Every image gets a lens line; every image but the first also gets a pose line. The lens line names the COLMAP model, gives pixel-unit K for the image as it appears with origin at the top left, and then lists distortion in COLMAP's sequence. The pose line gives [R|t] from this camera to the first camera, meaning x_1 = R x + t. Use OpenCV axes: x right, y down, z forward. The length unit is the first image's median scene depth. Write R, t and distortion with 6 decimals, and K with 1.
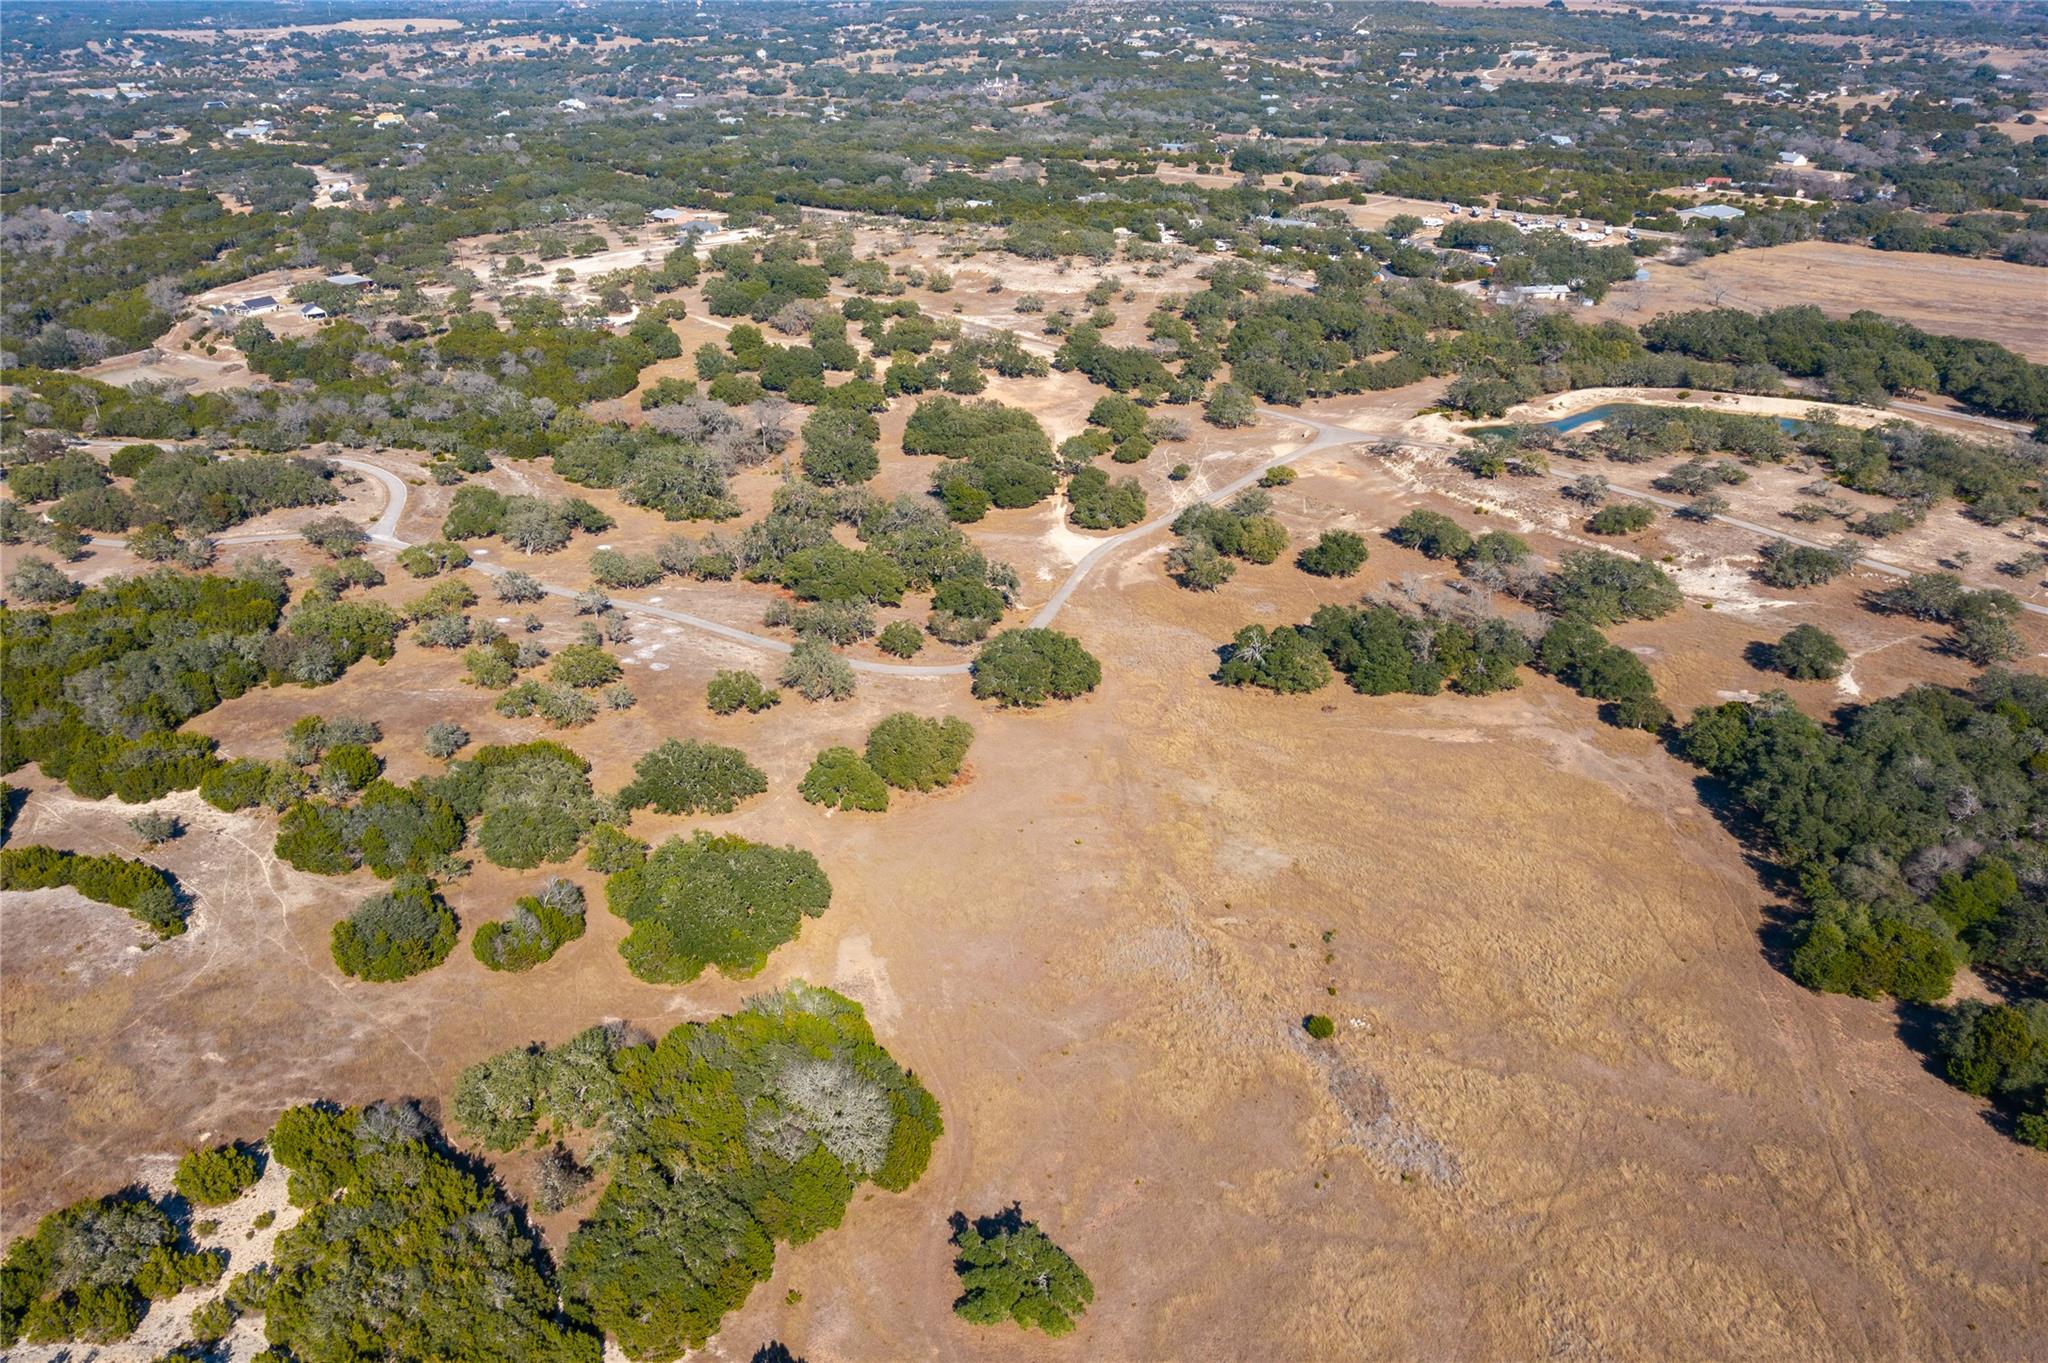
lens RADIAL K [[1627.1, 0, 1024.0], [0, 1627.1, 681.5], [0, 0, 1]] dist [-0.010144, 0.004087]
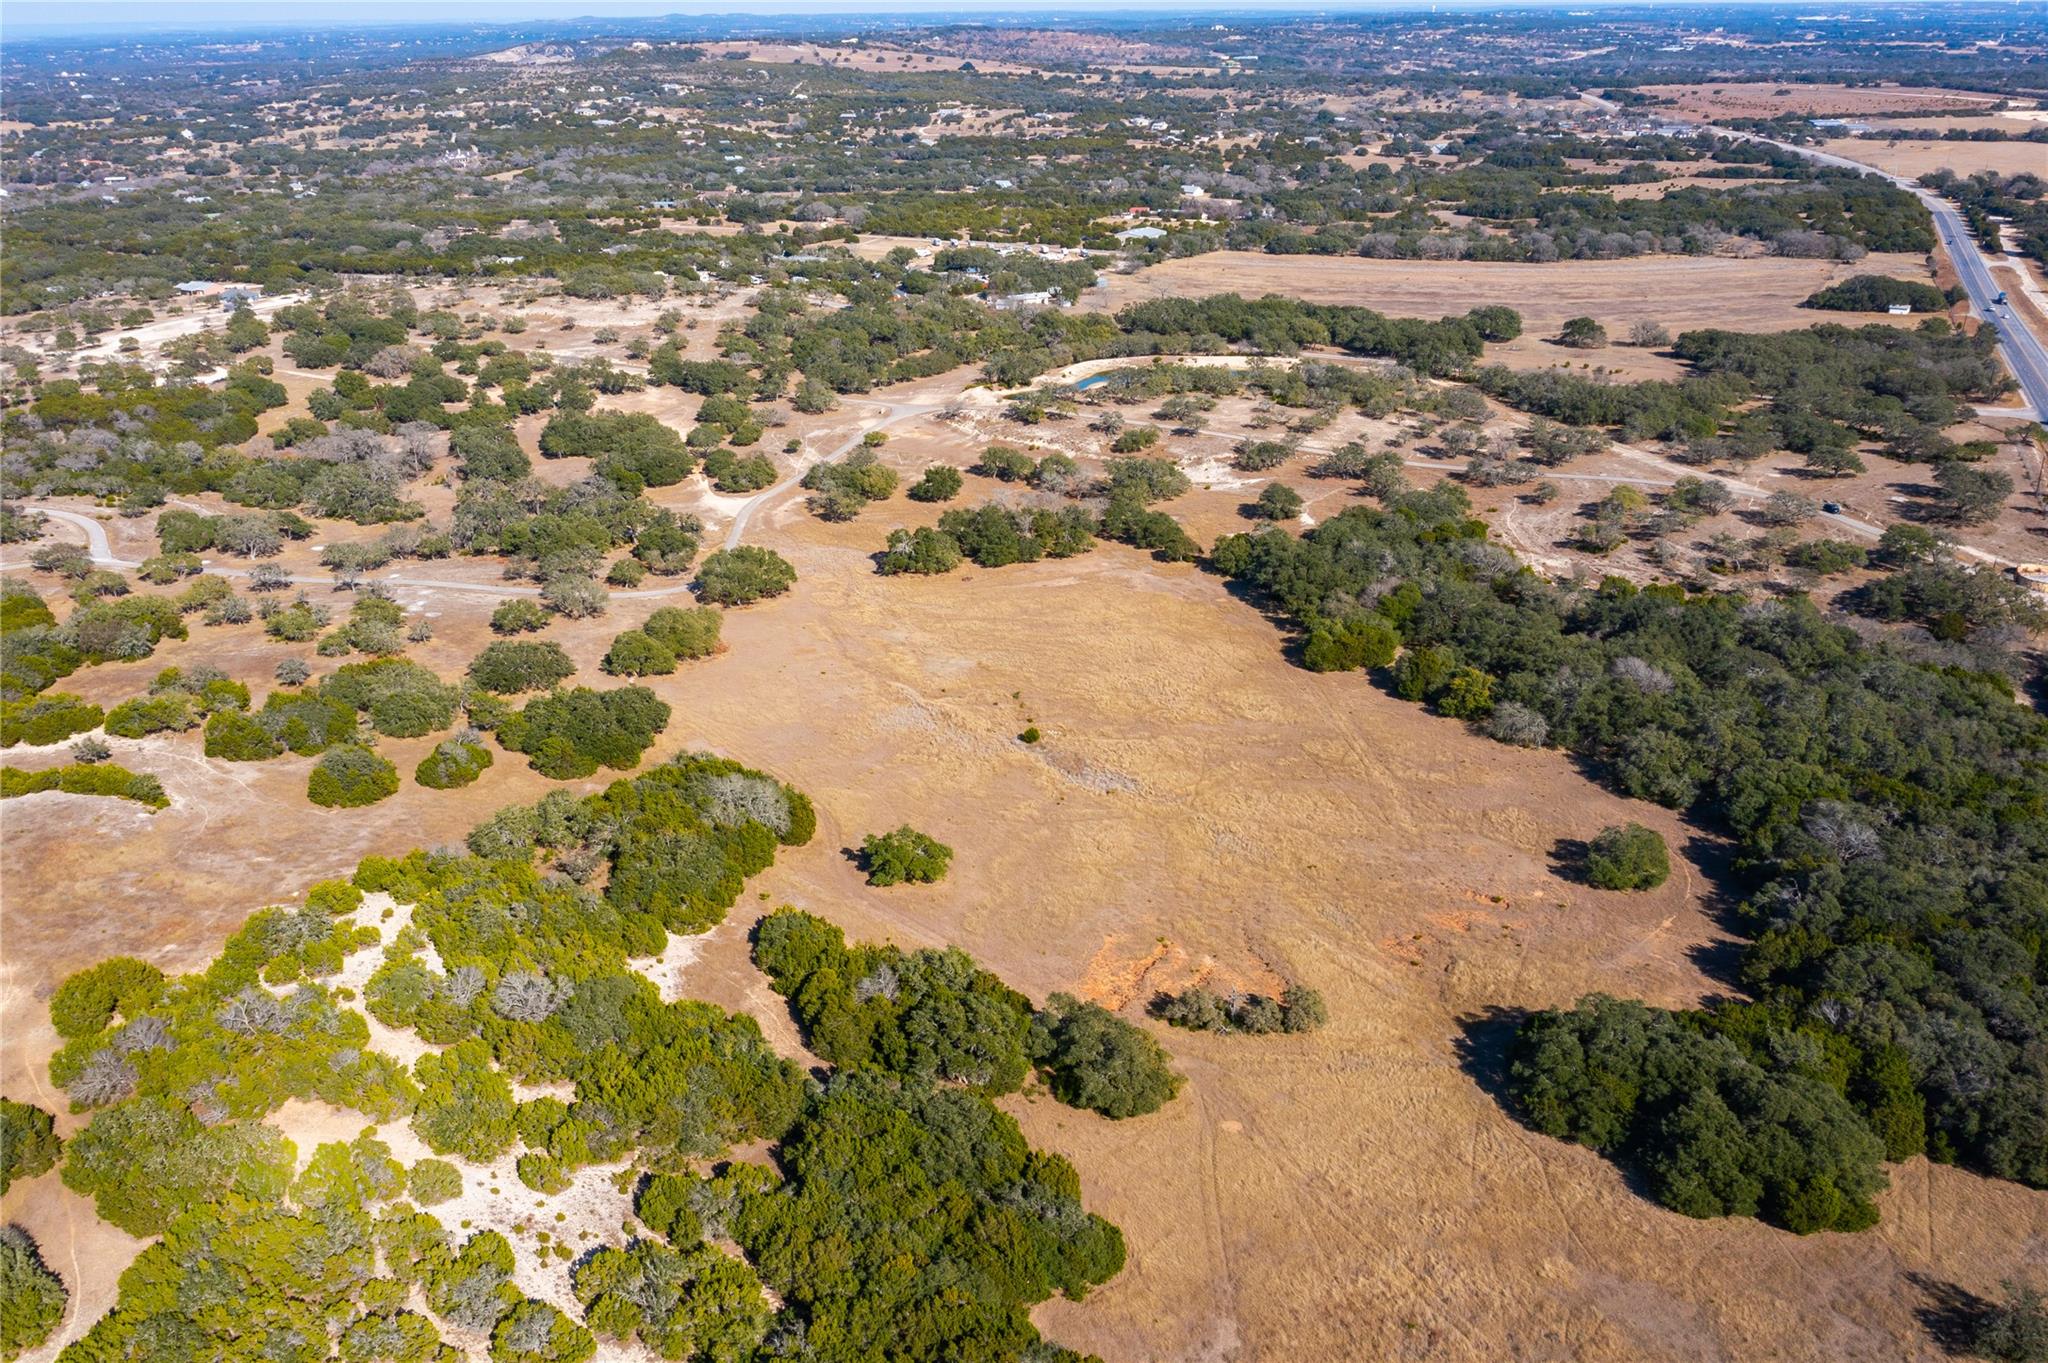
lens RADIAL K [[1628.0, 0, 1024.0], [0, 1628.0, 681.5], [0, 0, 1]] dist [-0.009745, 0.009667]
pose [[0.944263, -0.131893, 0.301614, -0.086216], [0.142852, 0.989638, -0.014466, 0.058277], [-0.296581, 0.056746, 0.953320, -0.139297]]
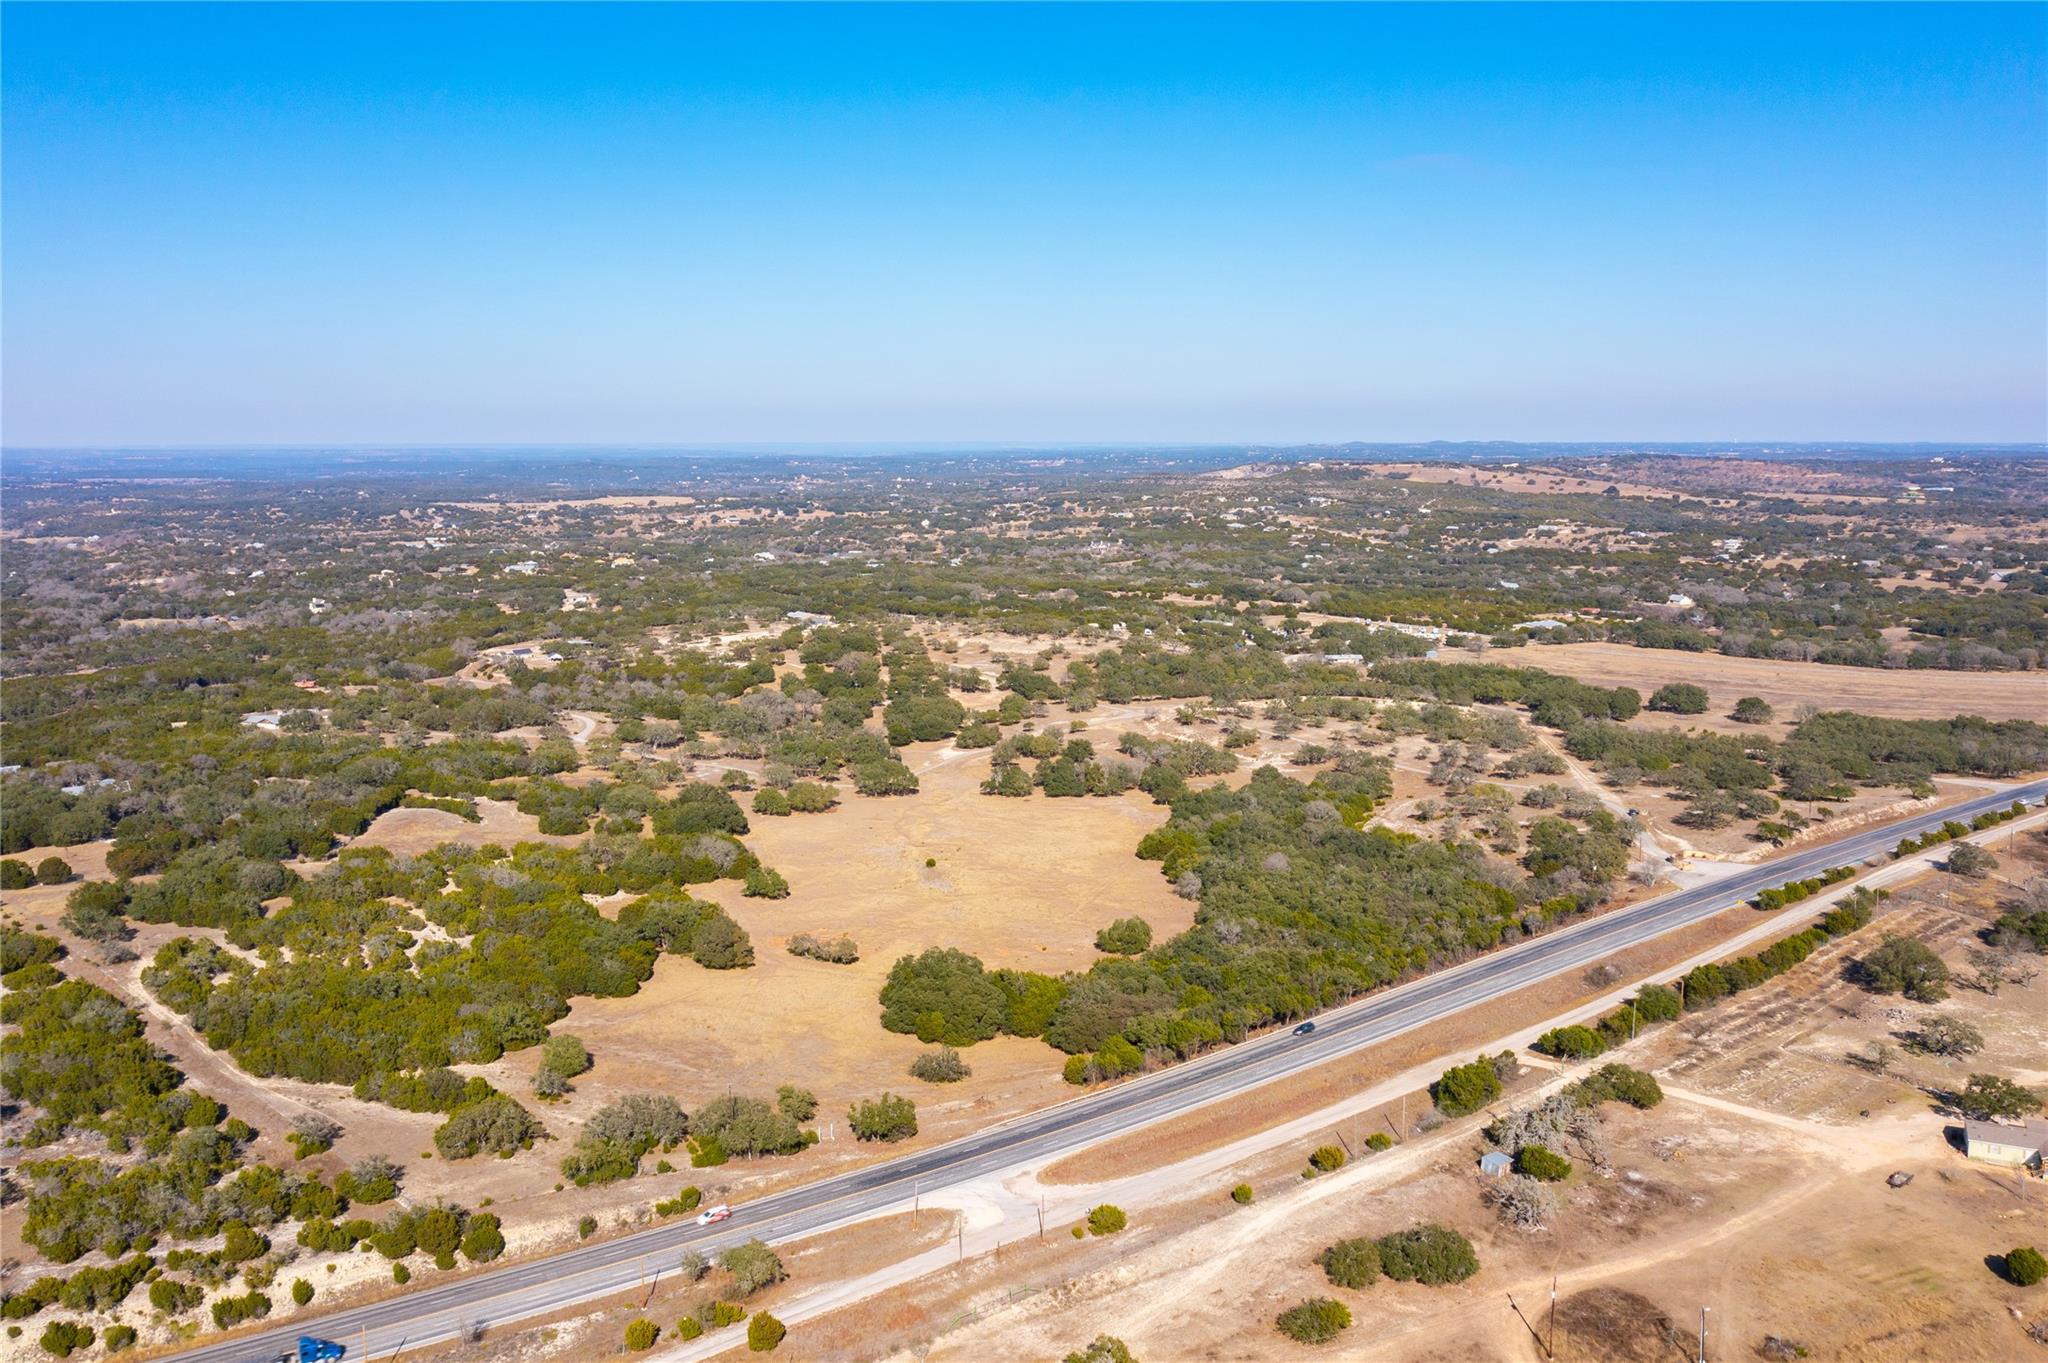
lens RADIAL K [[1628.0, 0, 1024.0], [0, 1628.0, 681.5], [0, 0, 1]] dist [-0.009745, 0.009667]
pose [[0.992940, 0.020679, -0.116799, 0.187757], [-0.052054, 0.960769, -0.272420, 0.190361], [0.106583, 0.276577, 0.955063, -0.426242]]
